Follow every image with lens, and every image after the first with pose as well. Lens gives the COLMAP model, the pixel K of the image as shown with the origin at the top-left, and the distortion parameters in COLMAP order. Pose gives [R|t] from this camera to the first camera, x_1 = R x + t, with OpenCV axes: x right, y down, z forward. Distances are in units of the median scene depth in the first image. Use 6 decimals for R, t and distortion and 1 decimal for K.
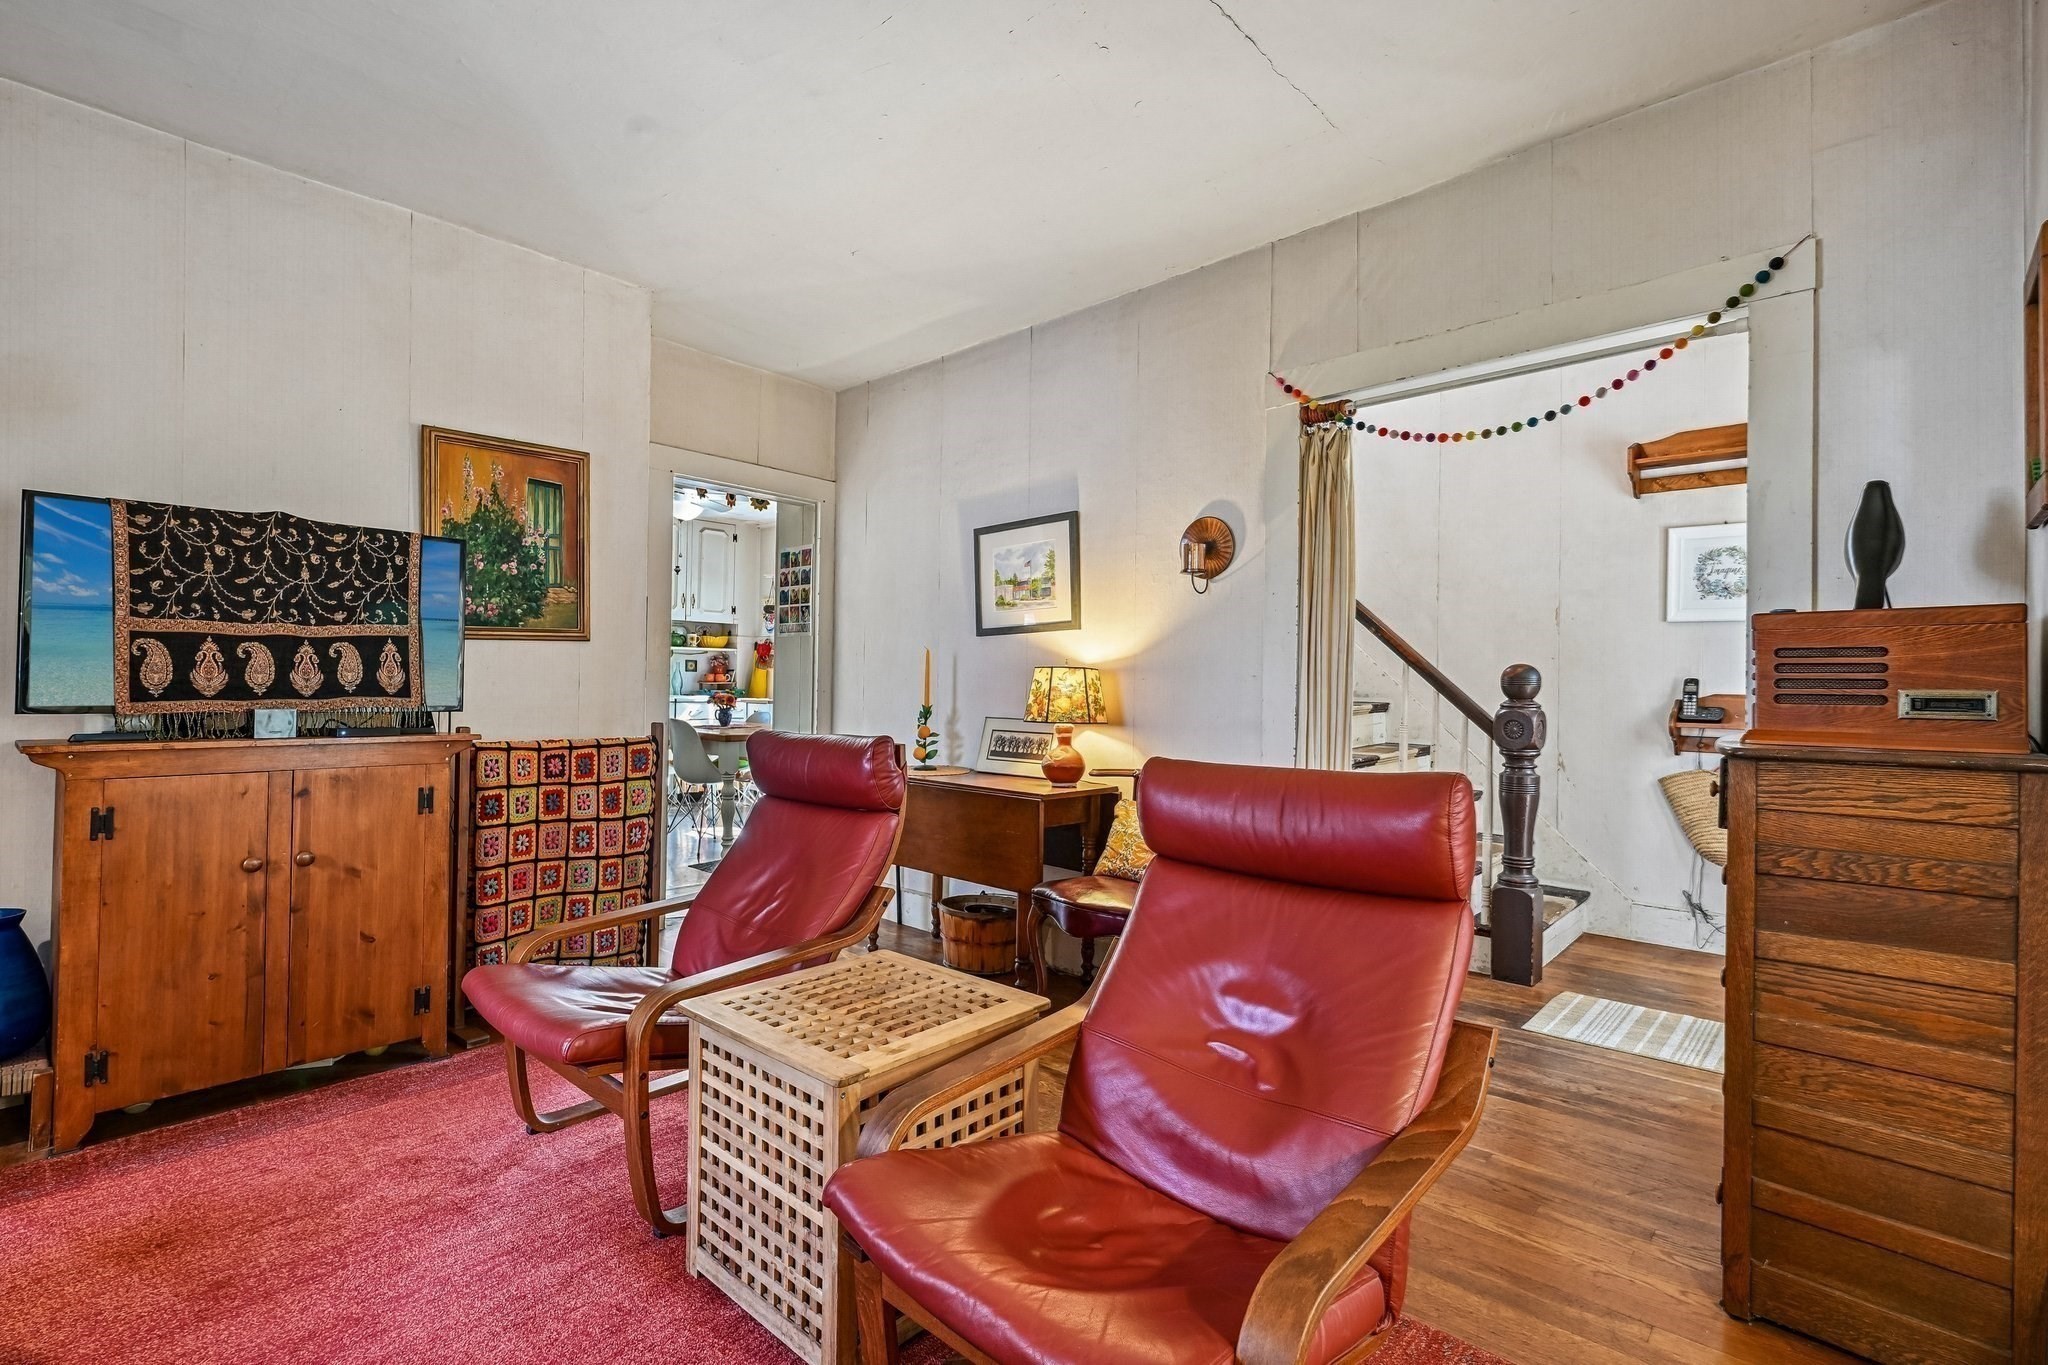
lens RADIAL K [[925.1, 0, 1023.9], [0, 925.1, 681.2], [0, 0, 1]] dist [-0.000152, 0.000195]
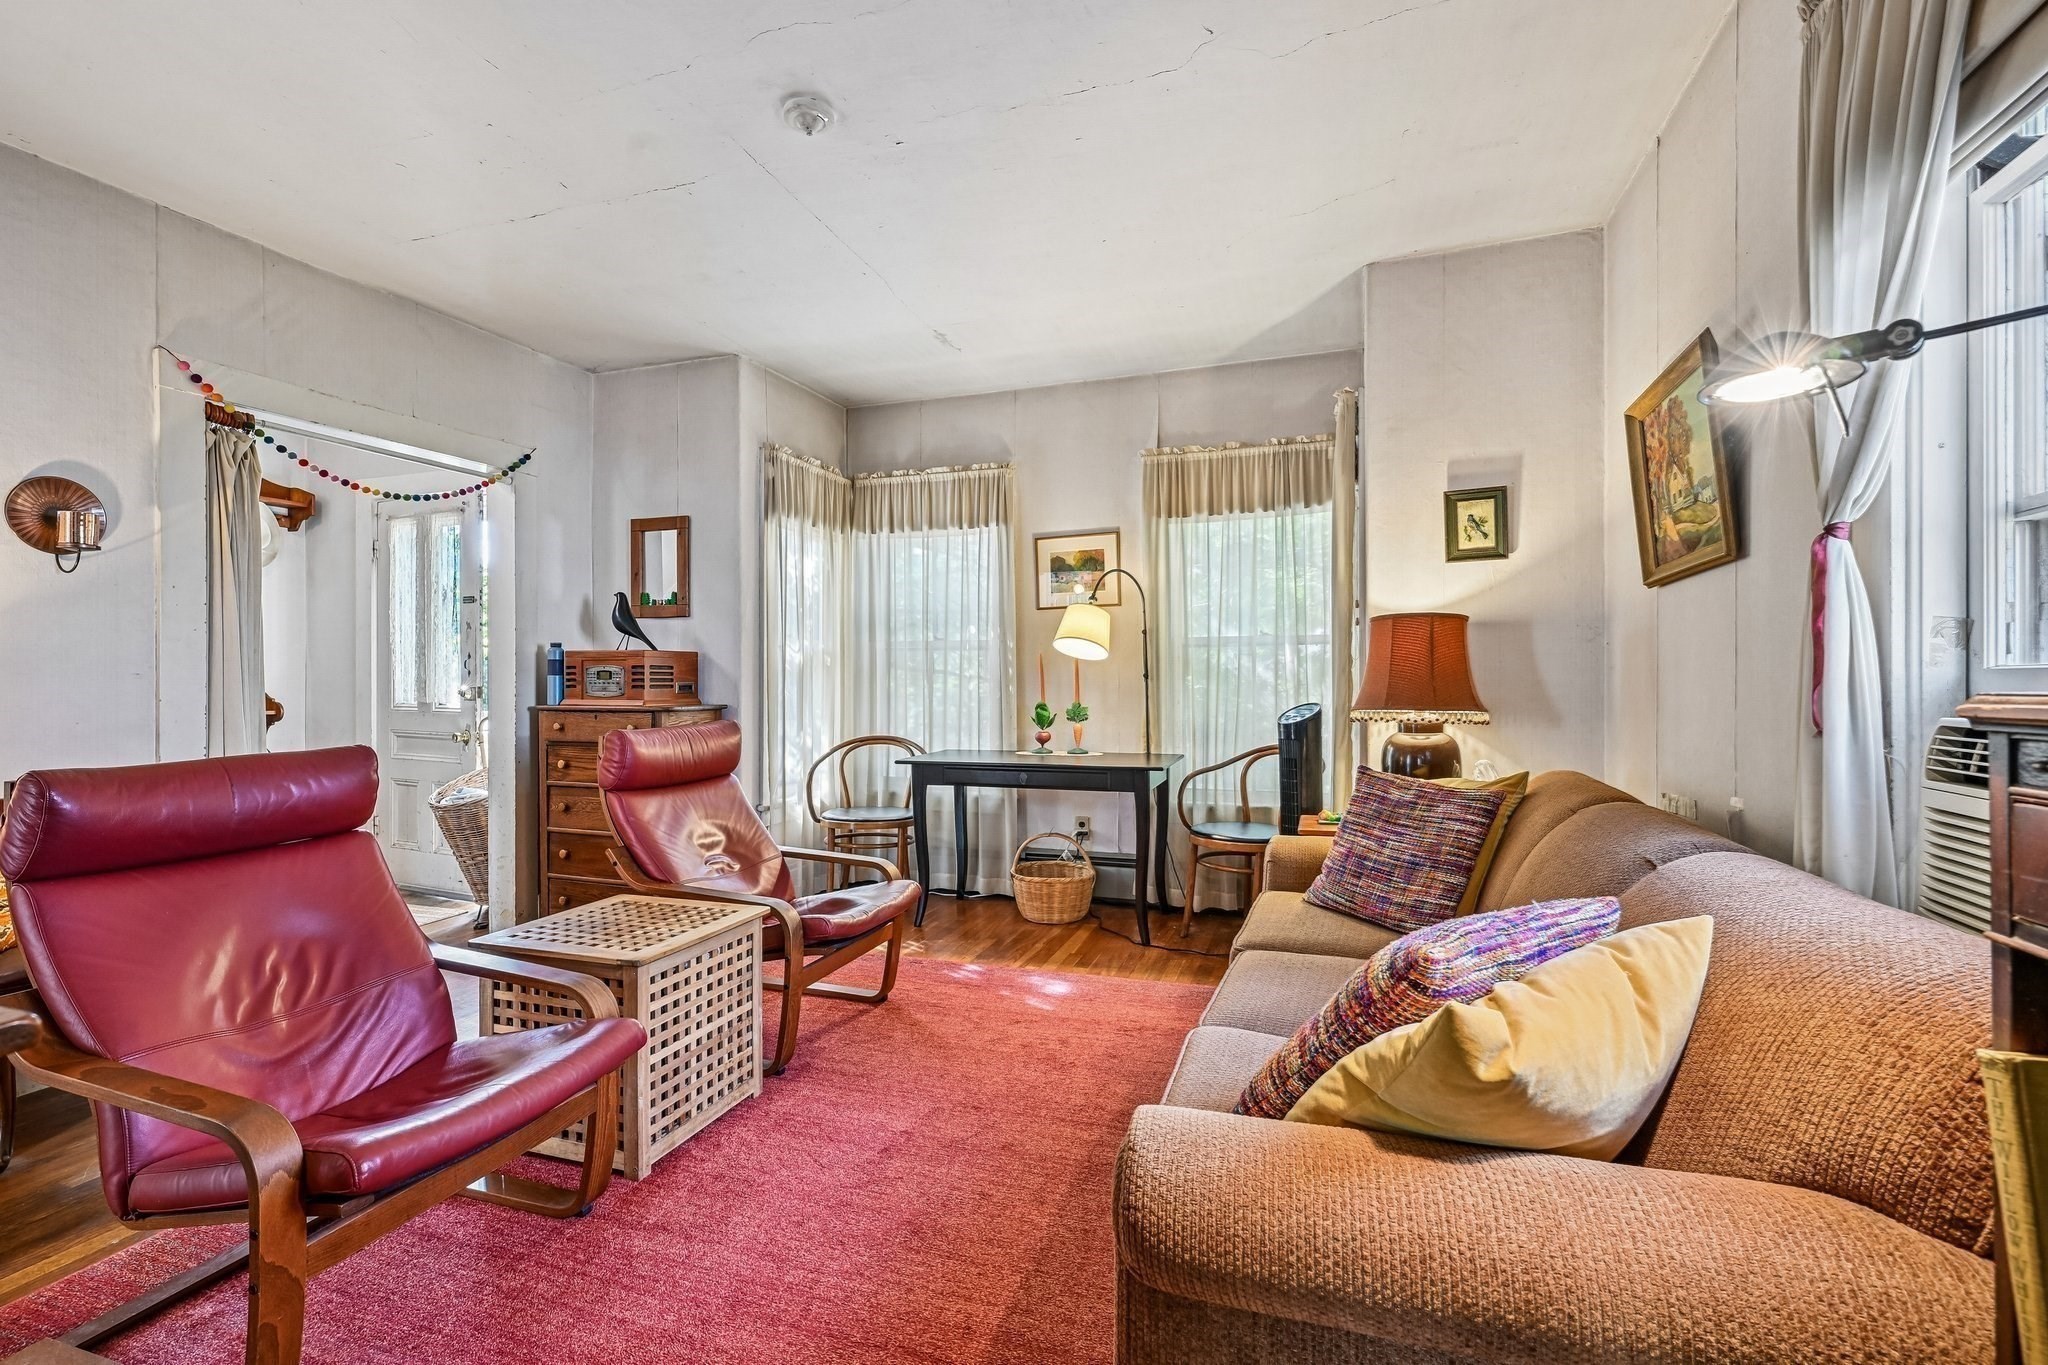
lens RADIAL K [[925.1, 0, 1012.6], [0, 925.1, 688.2], [0, 0, 1]] dist [-0.000152, 0.000195]
pose [[-0.381746, -0.015585, 0.924136, -1.264236], [-0.004741, 0.999878, 0.014904, -0.013657], [-0.924255, 0.001309, -0.381773, 0.780116]]
